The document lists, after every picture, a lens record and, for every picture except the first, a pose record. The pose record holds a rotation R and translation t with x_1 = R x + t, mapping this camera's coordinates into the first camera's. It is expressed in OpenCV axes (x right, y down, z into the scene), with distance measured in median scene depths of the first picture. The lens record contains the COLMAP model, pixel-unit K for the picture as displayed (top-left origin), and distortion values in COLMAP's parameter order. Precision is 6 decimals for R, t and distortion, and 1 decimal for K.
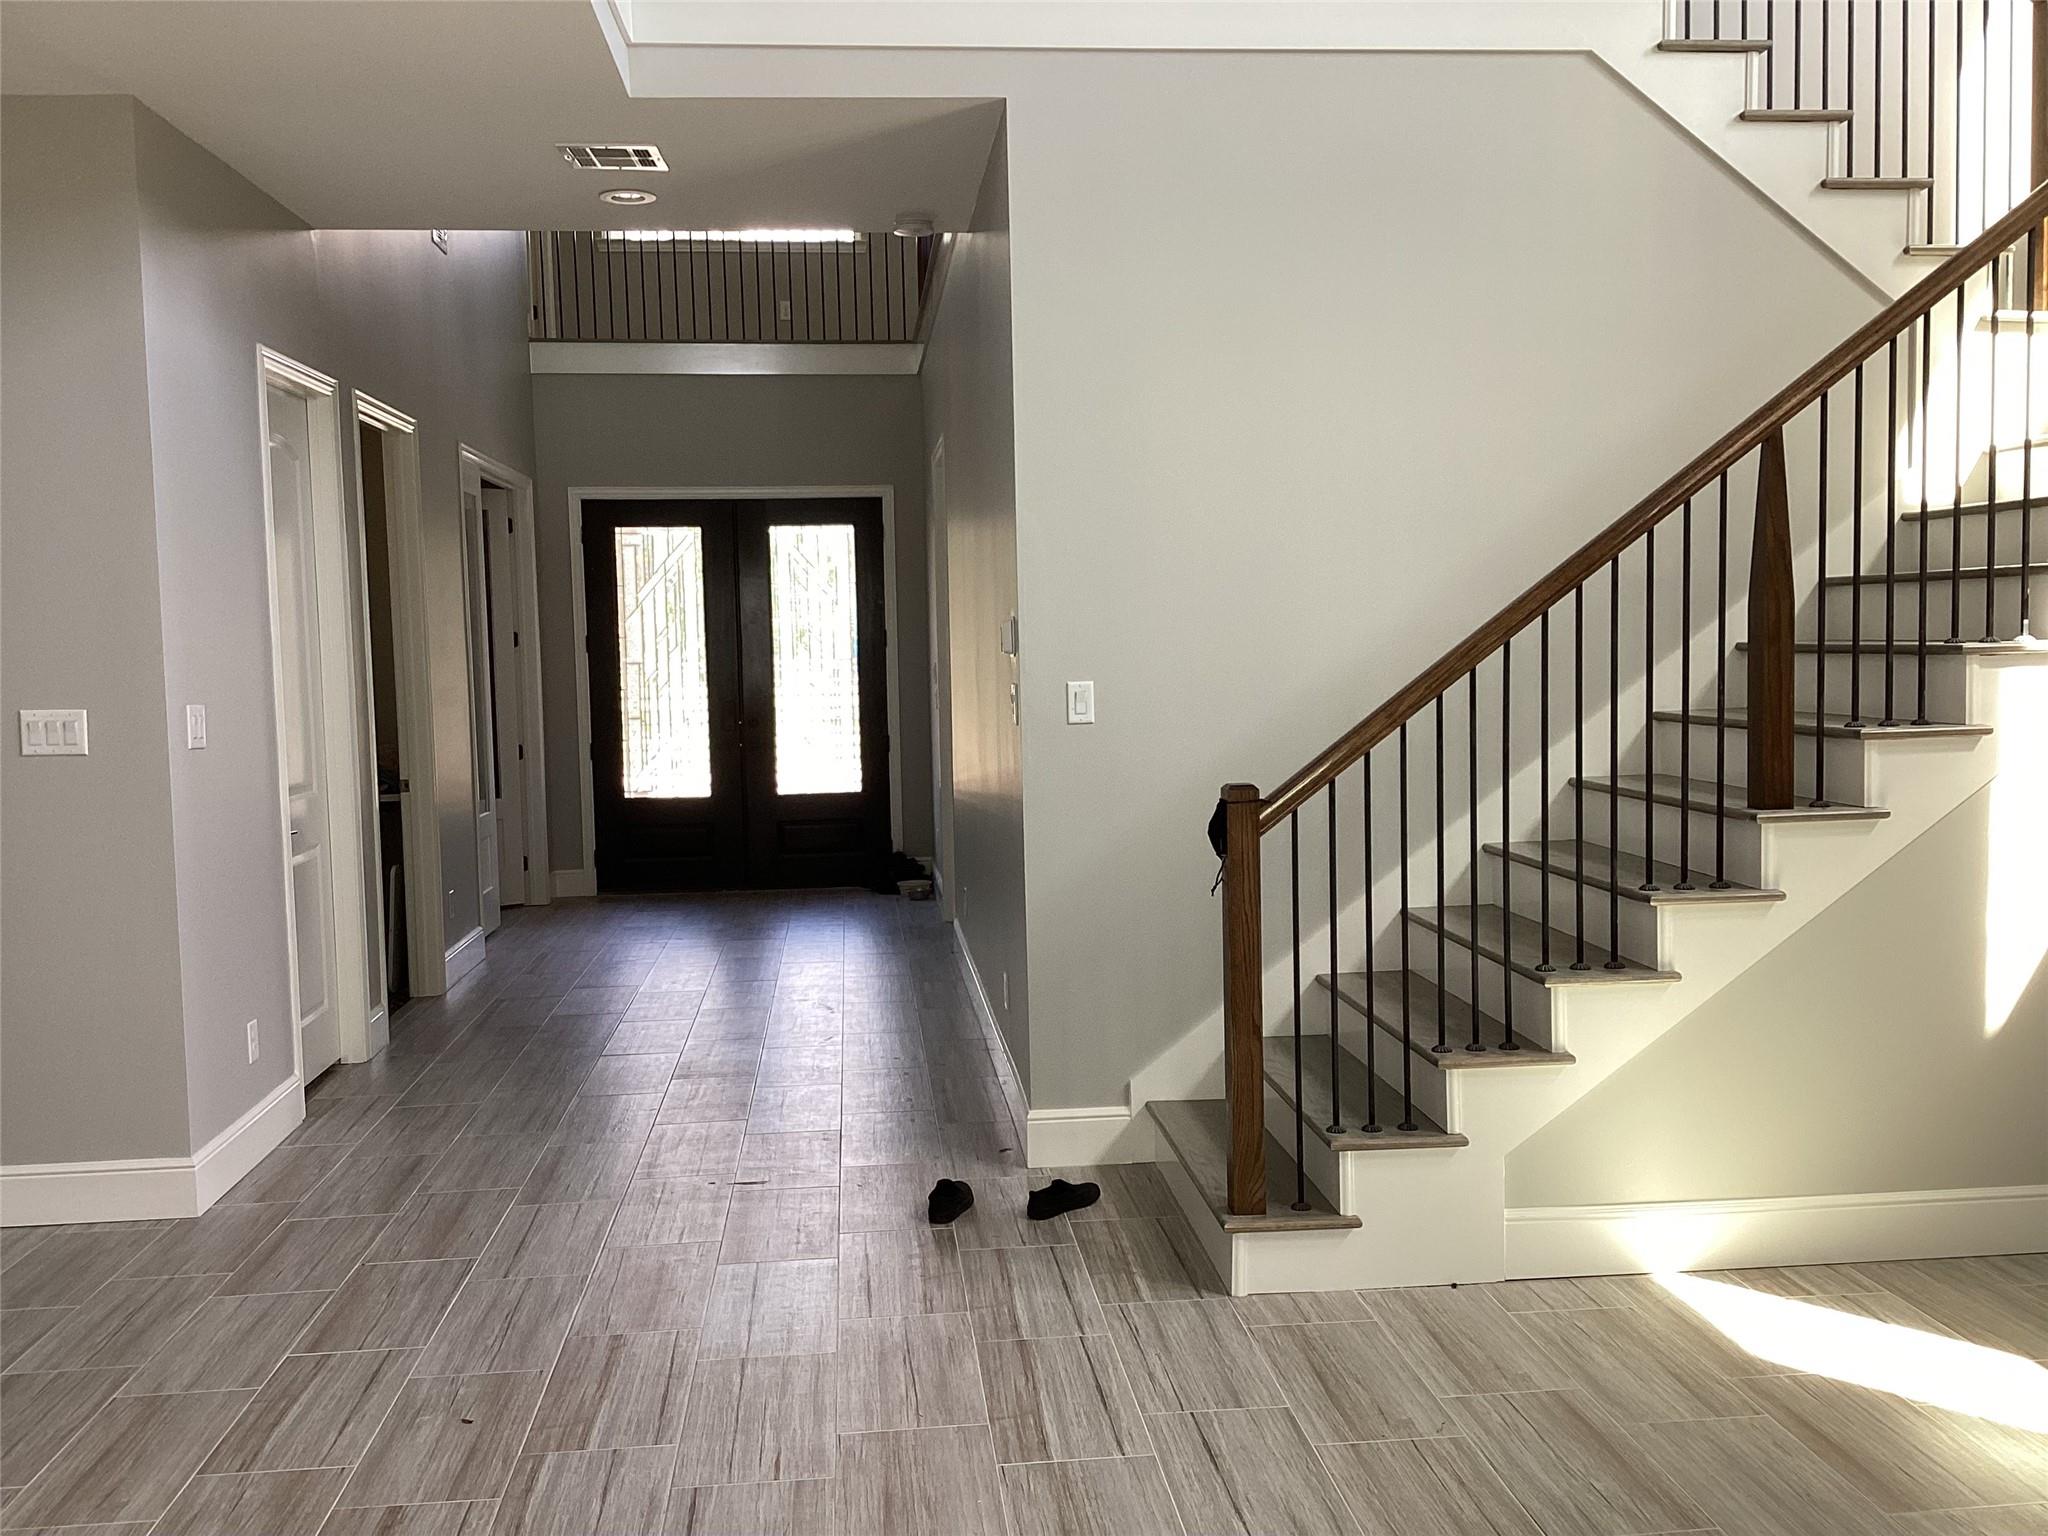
lens RADIAL K [[1860.4, 0, 1030.1], [0, 1860.4, 755.1], [0, 0, 1]] dist [0.139016, -0.262737]
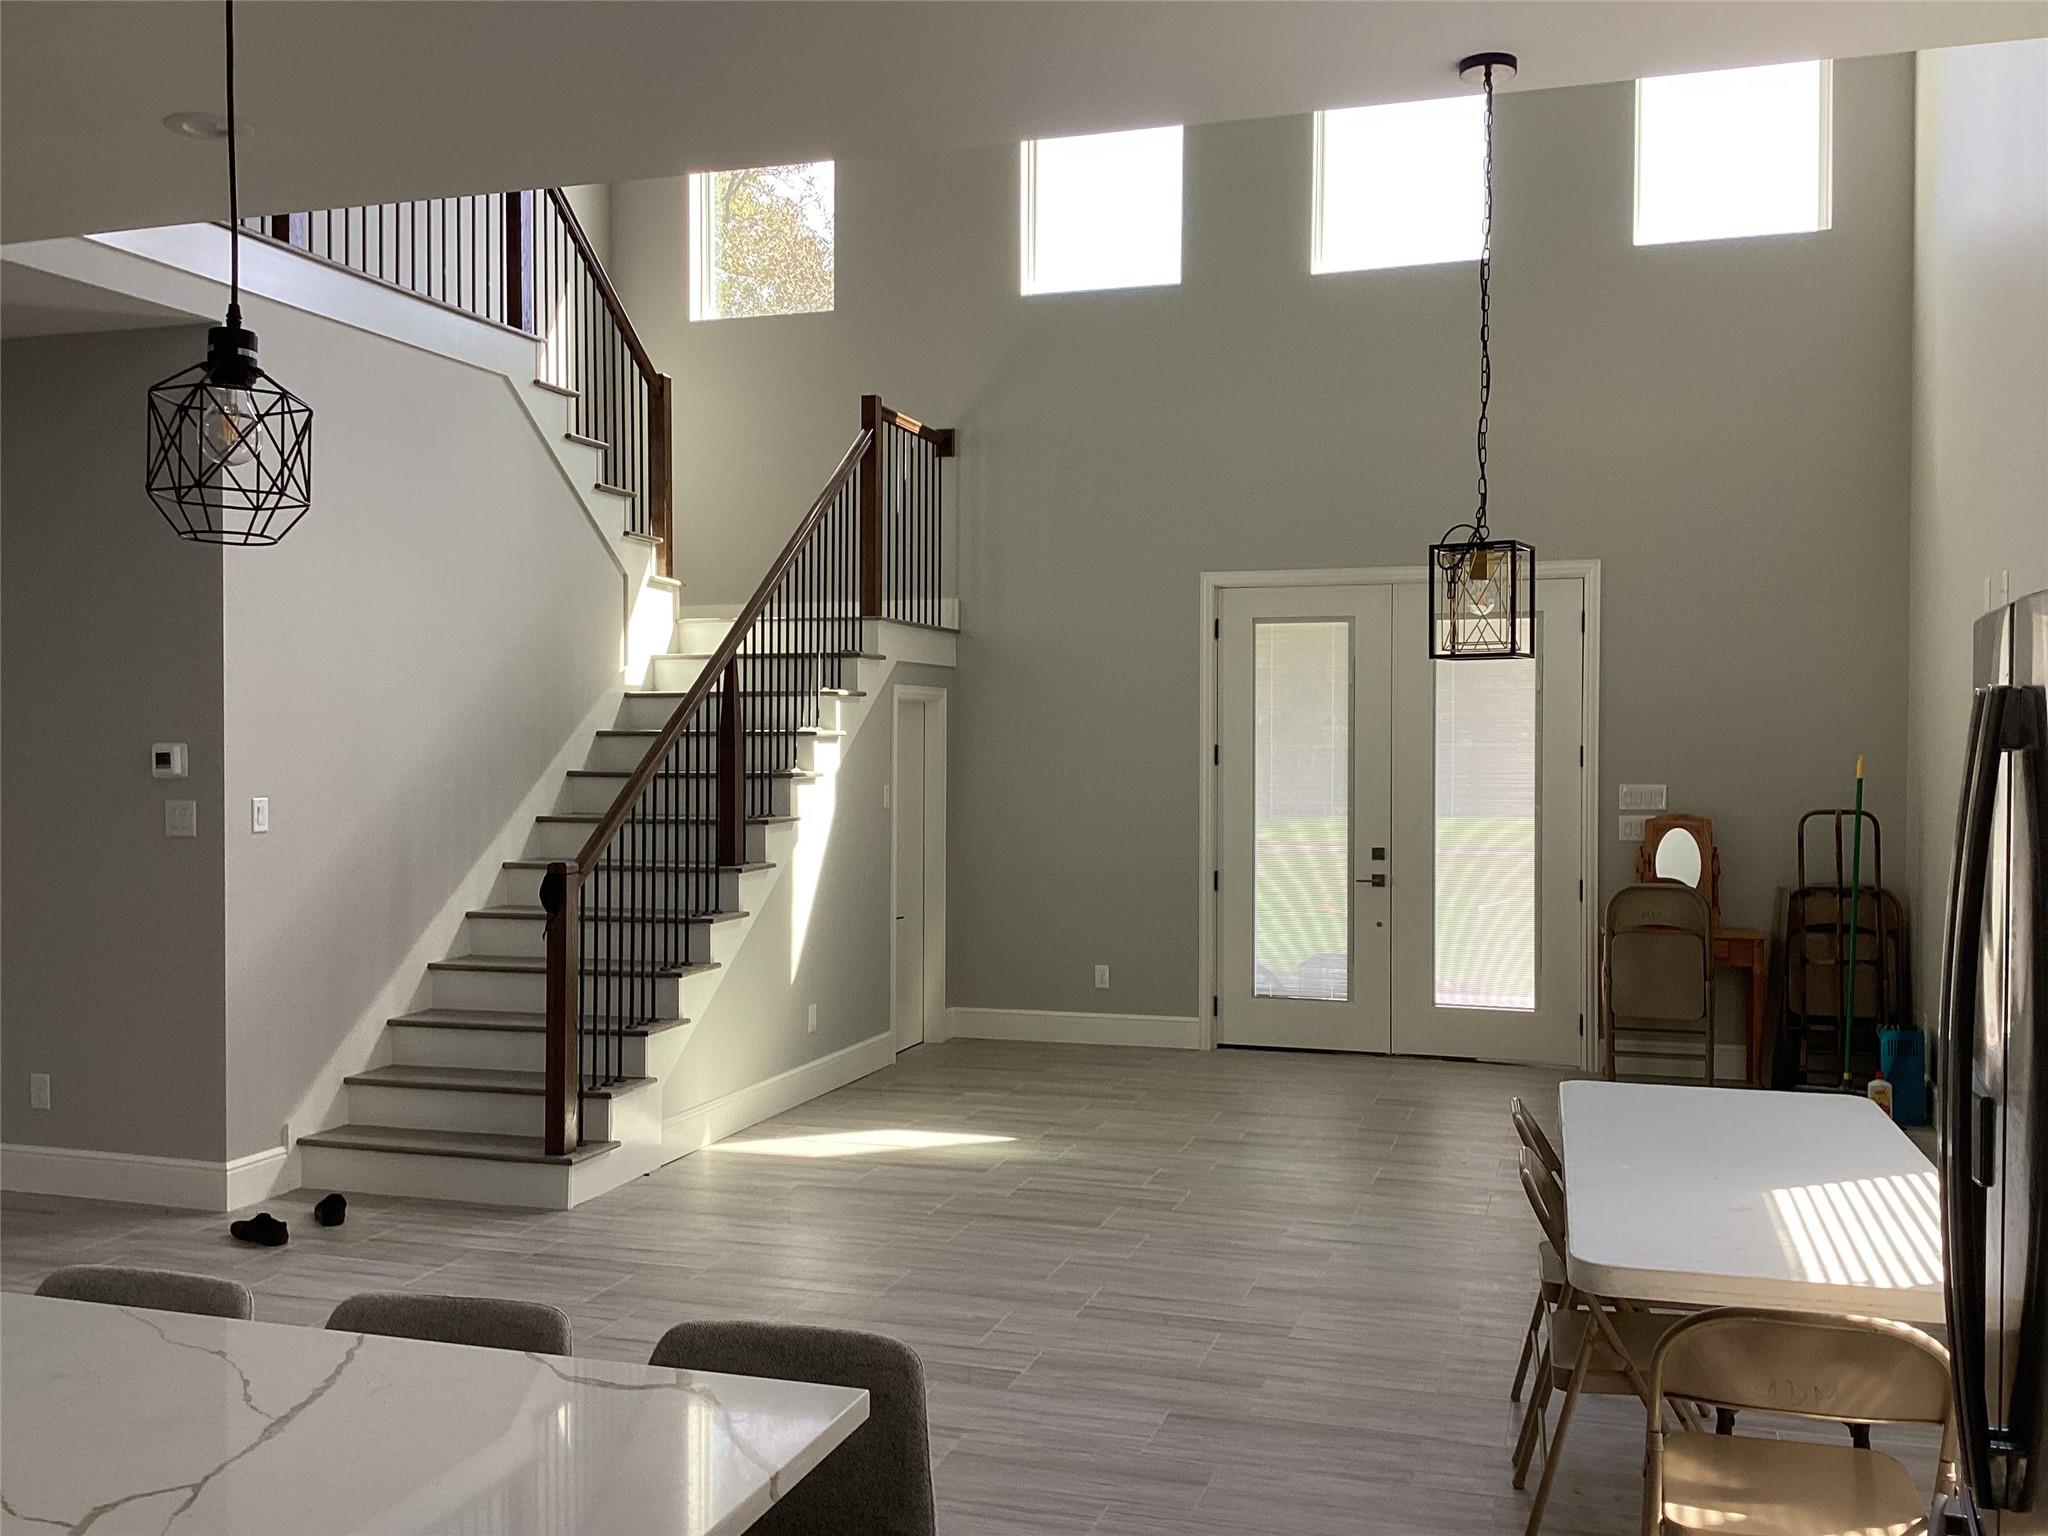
lens RADIAL K [[1822.6, 0, 1045.8], [0, 1822.6, 764.7], [0, 0, 1]] dist [0.121553, -0.259131]
pose [[0.396314, 0.013069, 0.918022, -0.939737], [0.051521, 0.998007, -0.036450, 0.009830], [-0.916668, 0.061743, 0.394850, 0.057825]]
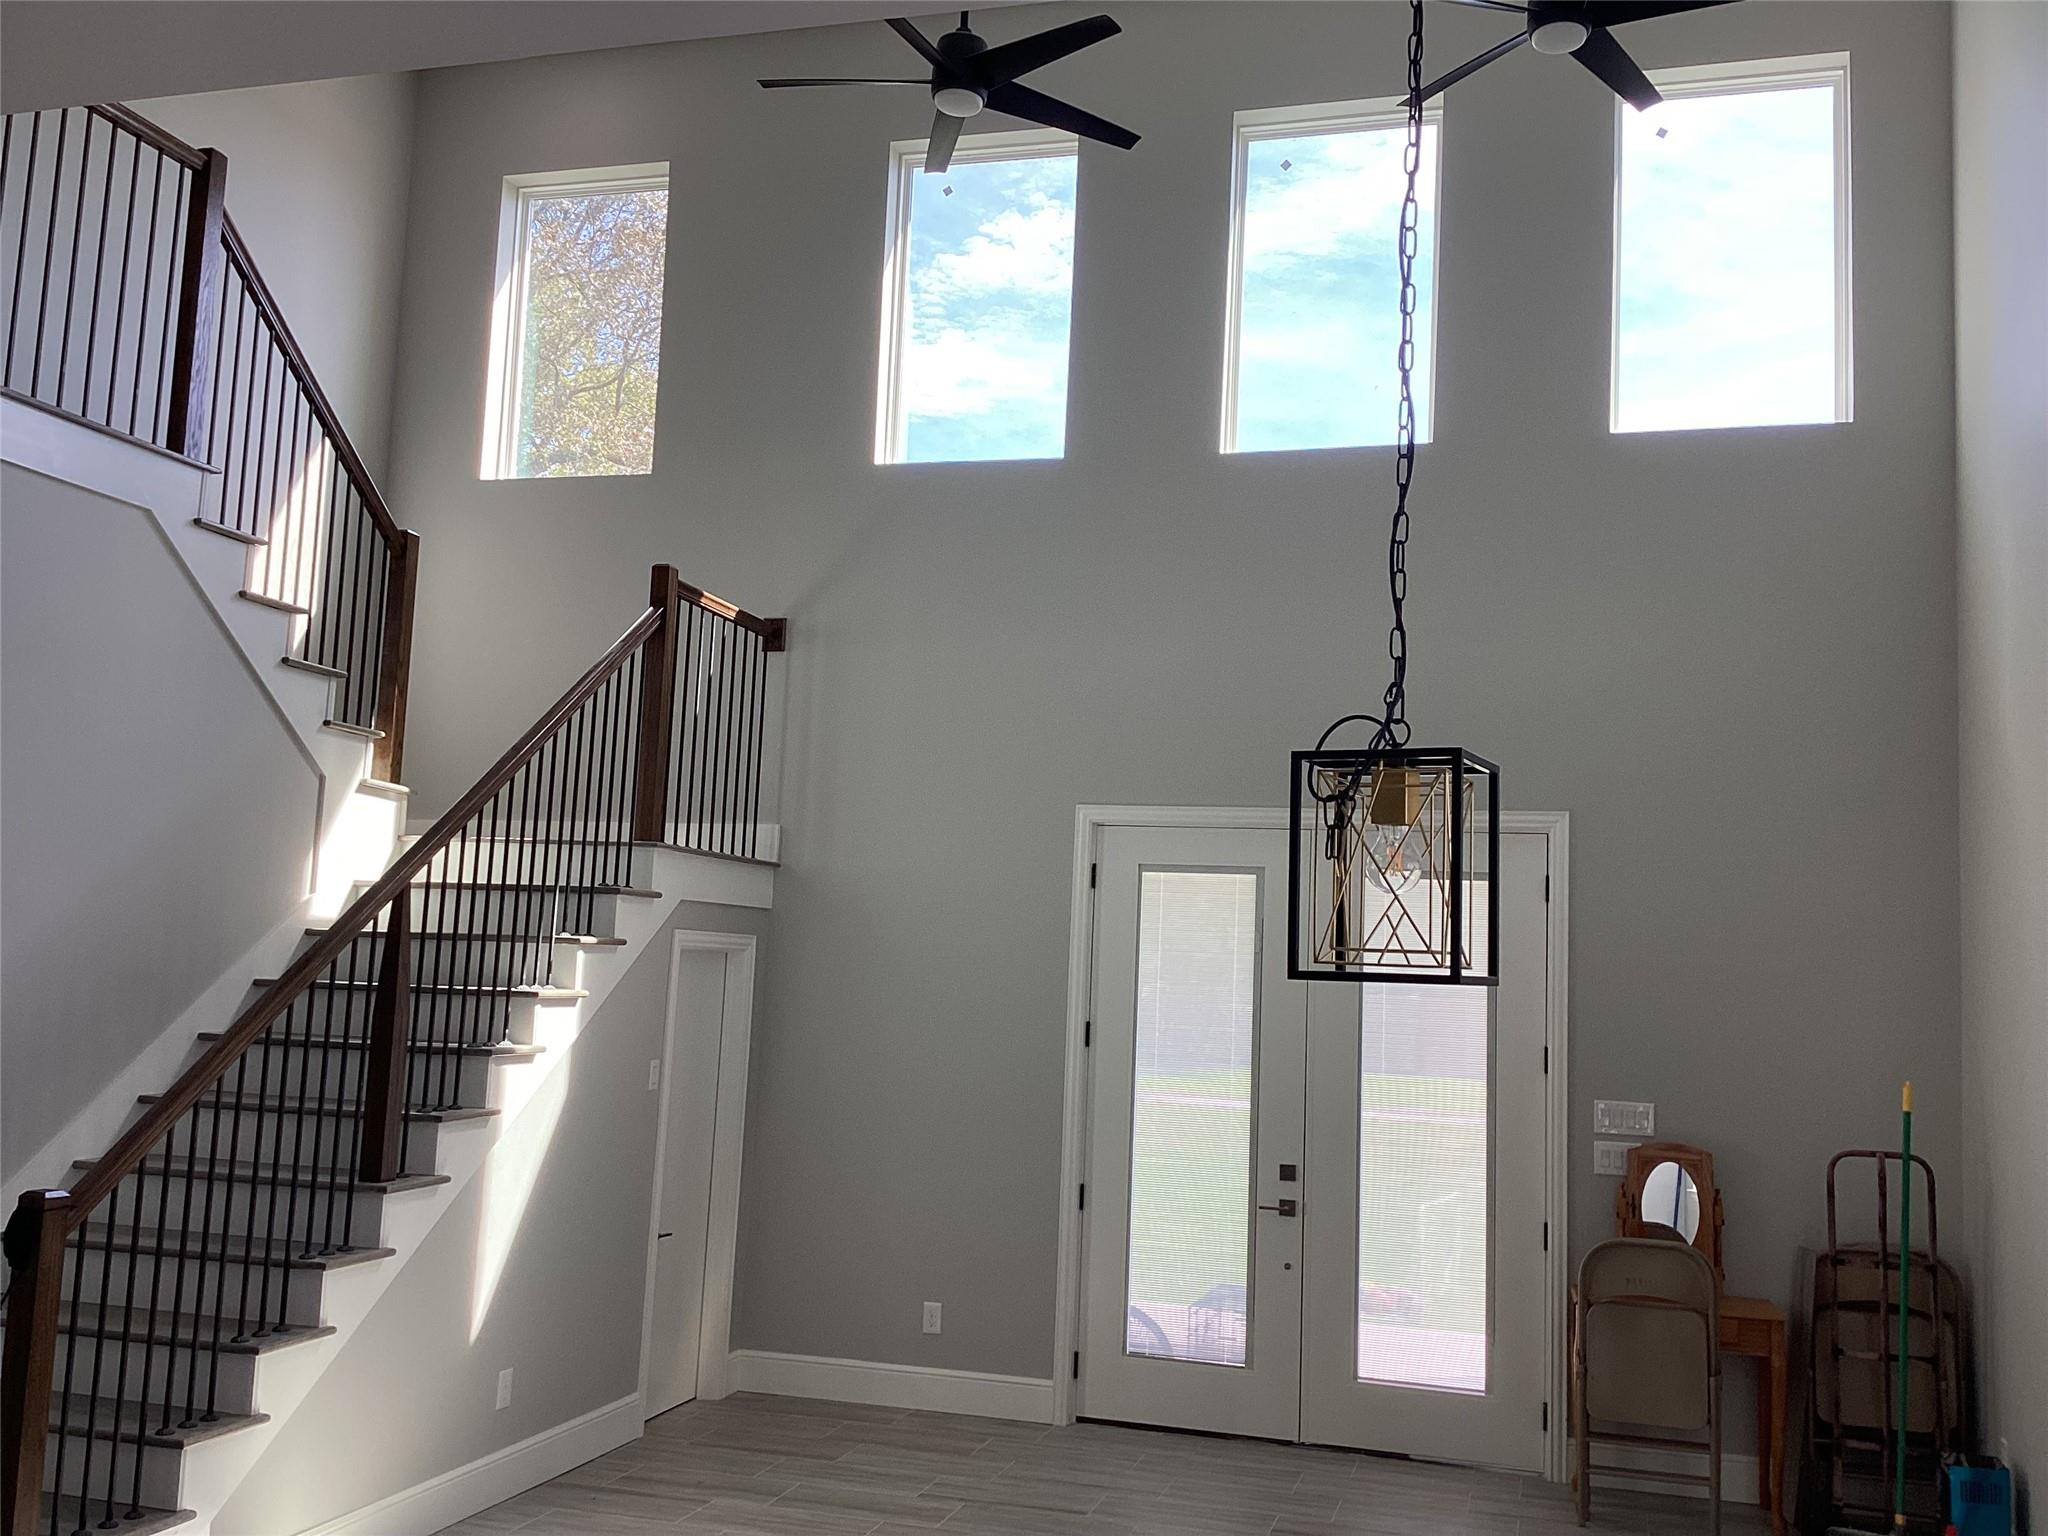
lens RADIAL K [[1860.4, 0, 1030.1], [0, 1860.4, 755.1], [0, 0, 1]] dist [0.139016, -0.262737]
pose [[0.371680, 0.150635, 0.916058, -0.573284], [0.010915, 0.985971, -0.166560, -0.033518], [-0.928297, 0.071906, 0.364822, 0.112708]]
